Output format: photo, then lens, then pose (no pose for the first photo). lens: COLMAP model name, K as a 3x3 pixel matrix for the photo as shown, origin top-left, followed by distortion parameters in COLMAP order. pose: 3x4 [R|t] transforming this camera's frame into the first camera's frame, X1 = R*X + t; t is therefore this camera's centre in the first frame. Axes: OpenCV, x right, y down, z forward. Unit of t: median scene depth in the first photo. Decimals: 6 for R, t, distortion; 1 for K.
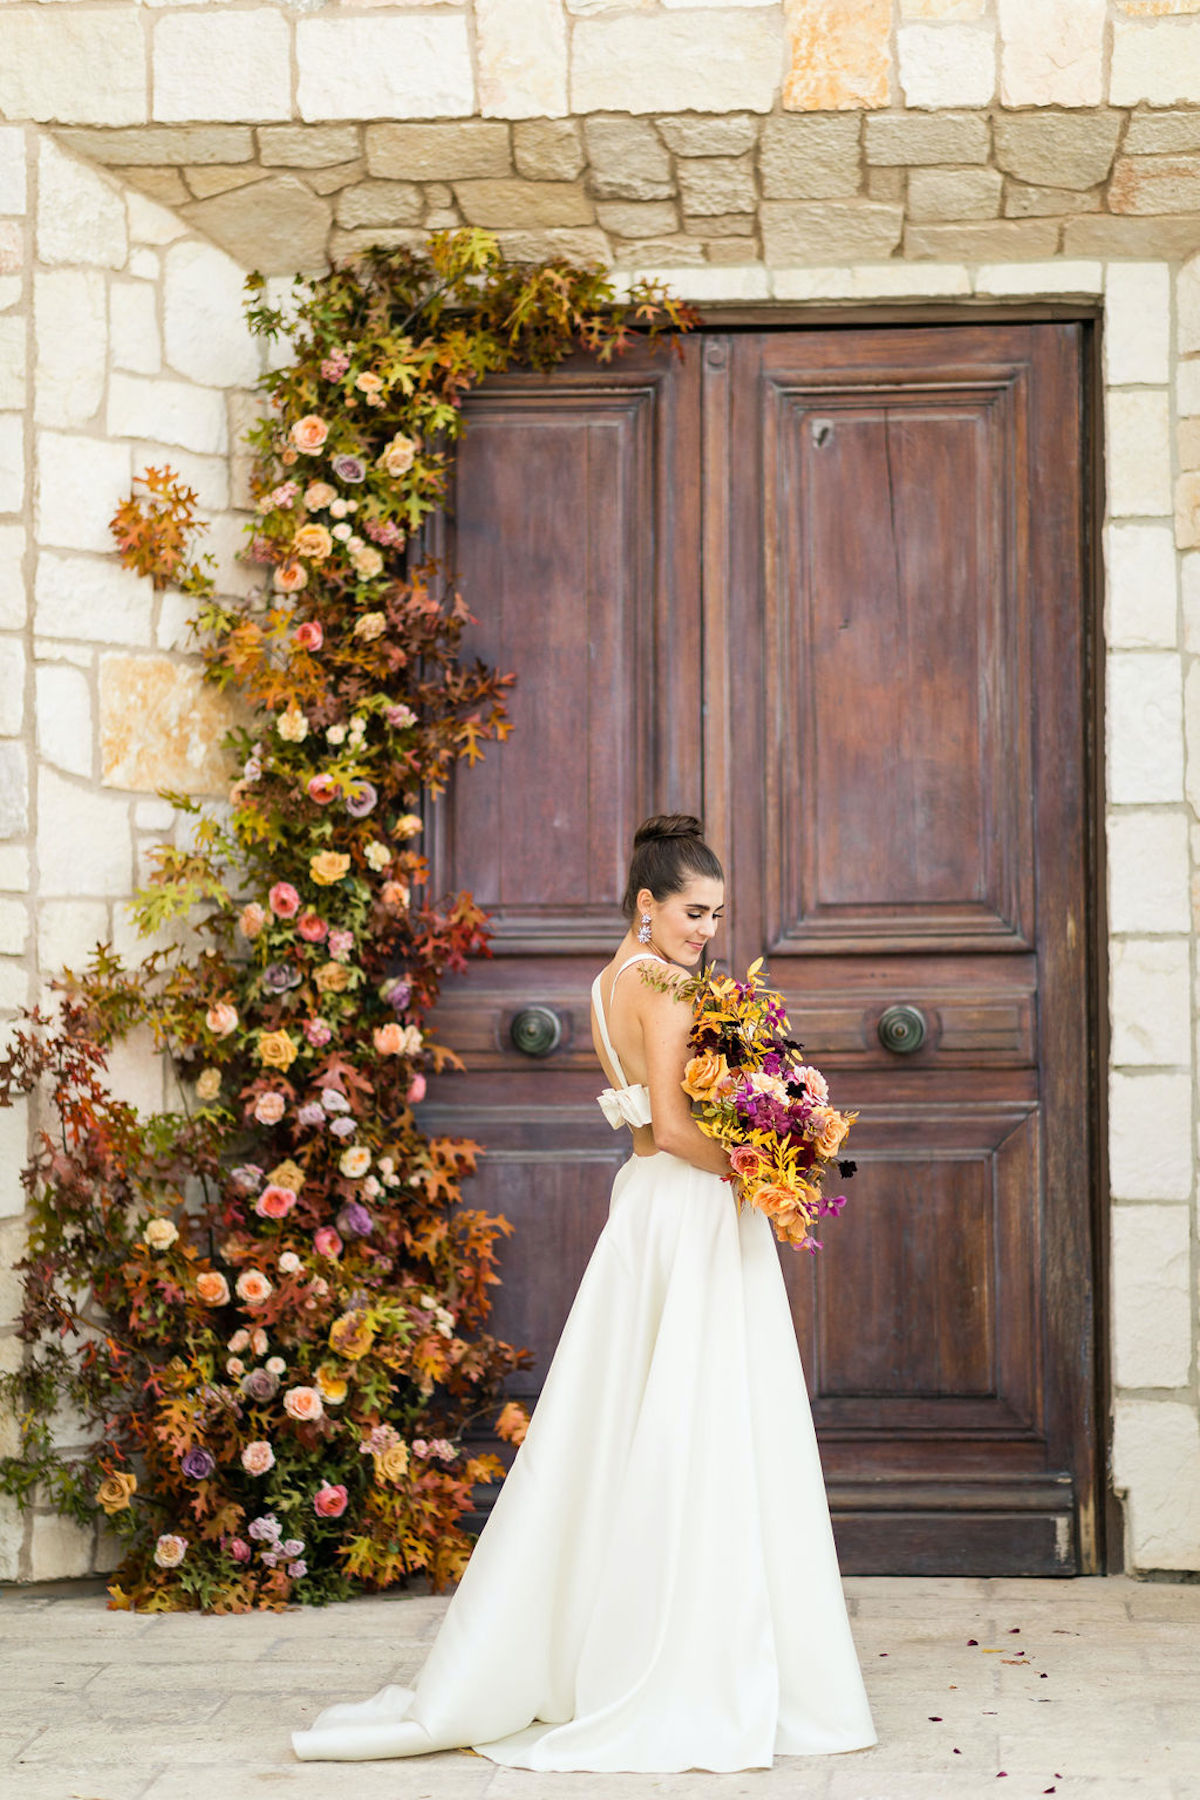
lens RADIAL K [[4597.3, 0, 557.8], [0, 4597.3, 878.8], [0, 0, 1]] dist [0.148787, 1.027457]
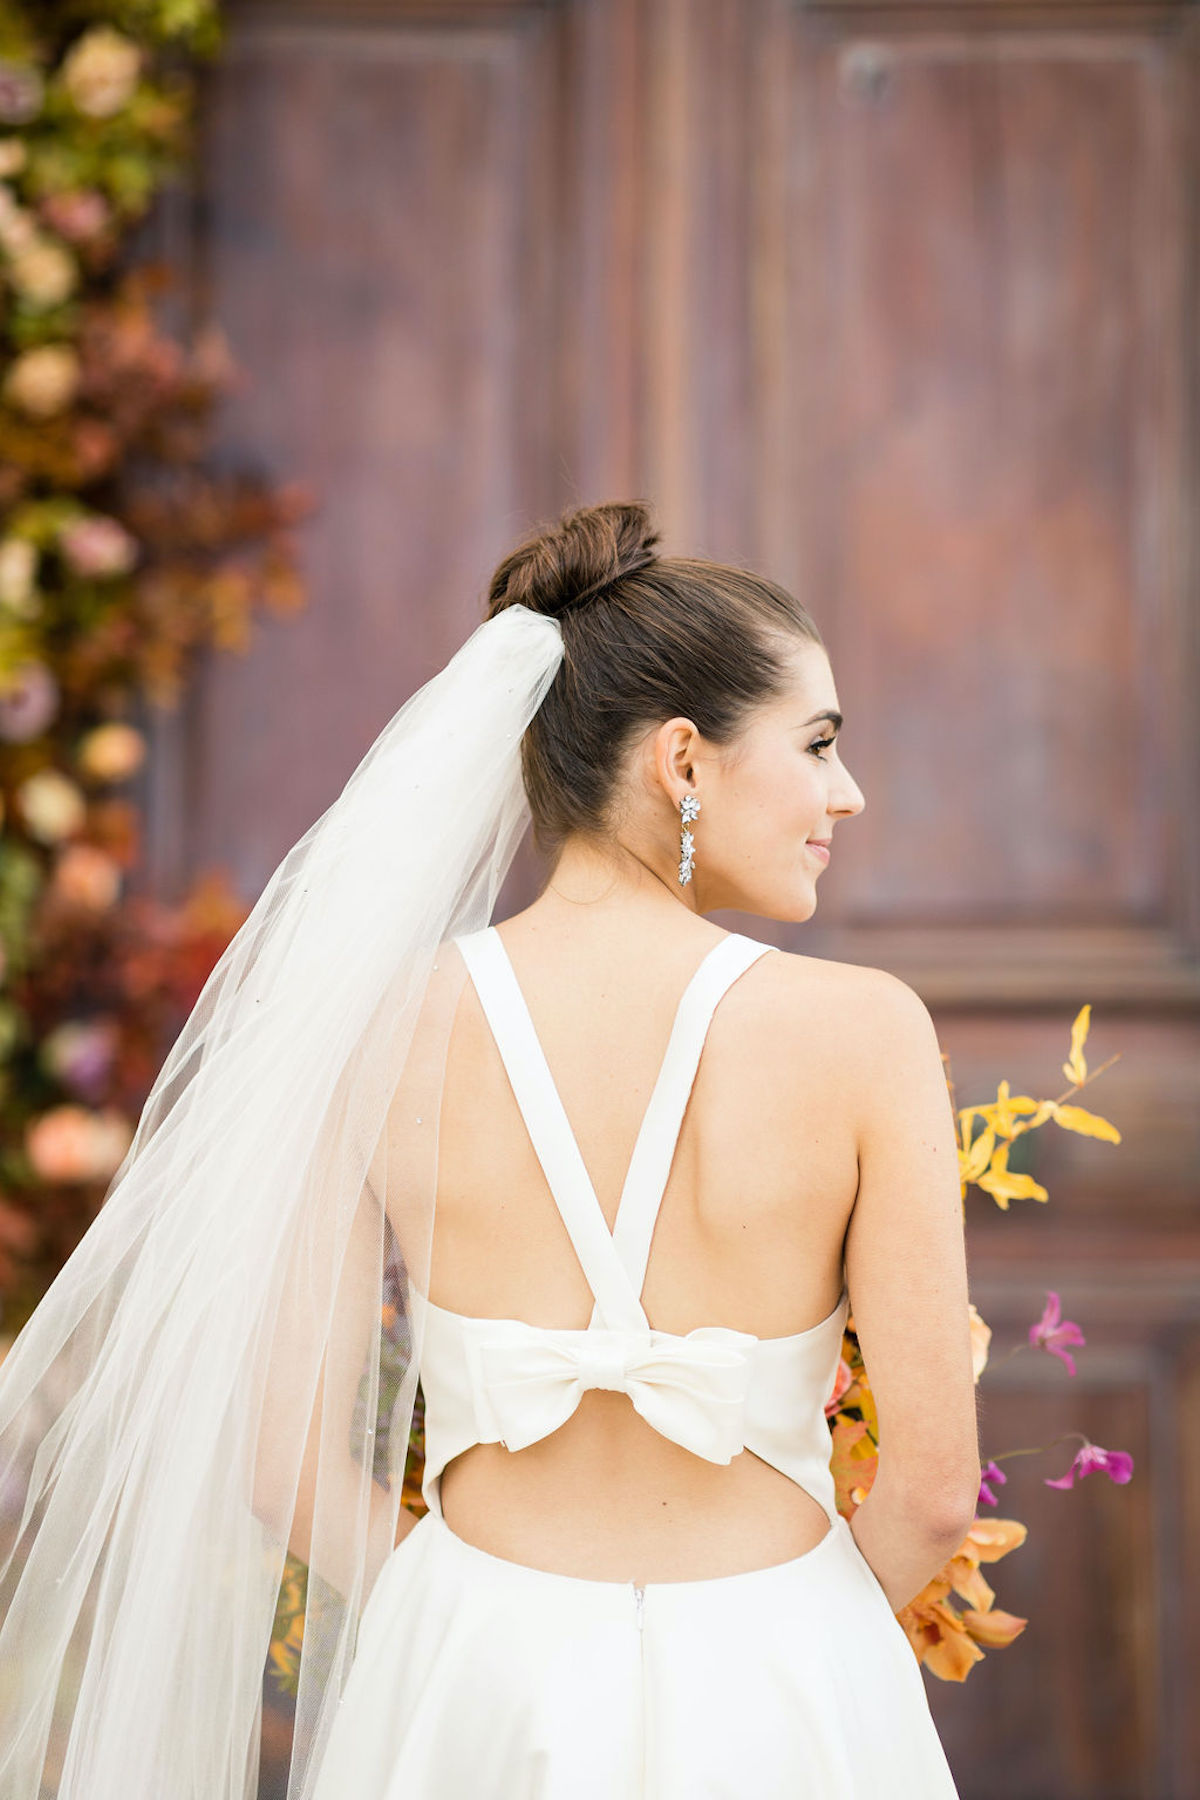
lens RADIAL K [[4530.8, 0, 642.5], [0, 4530.8, 904.7], [0, 0, 1]] dist [0.243371, 0.006826]
pose [[0.997682, 0.018341, 0.065528, -0.004334], [-0.016413, 0.999420, -0.029848, 0.021093], [-0.066038, 0.028704, 0.997404, 0.454470]]
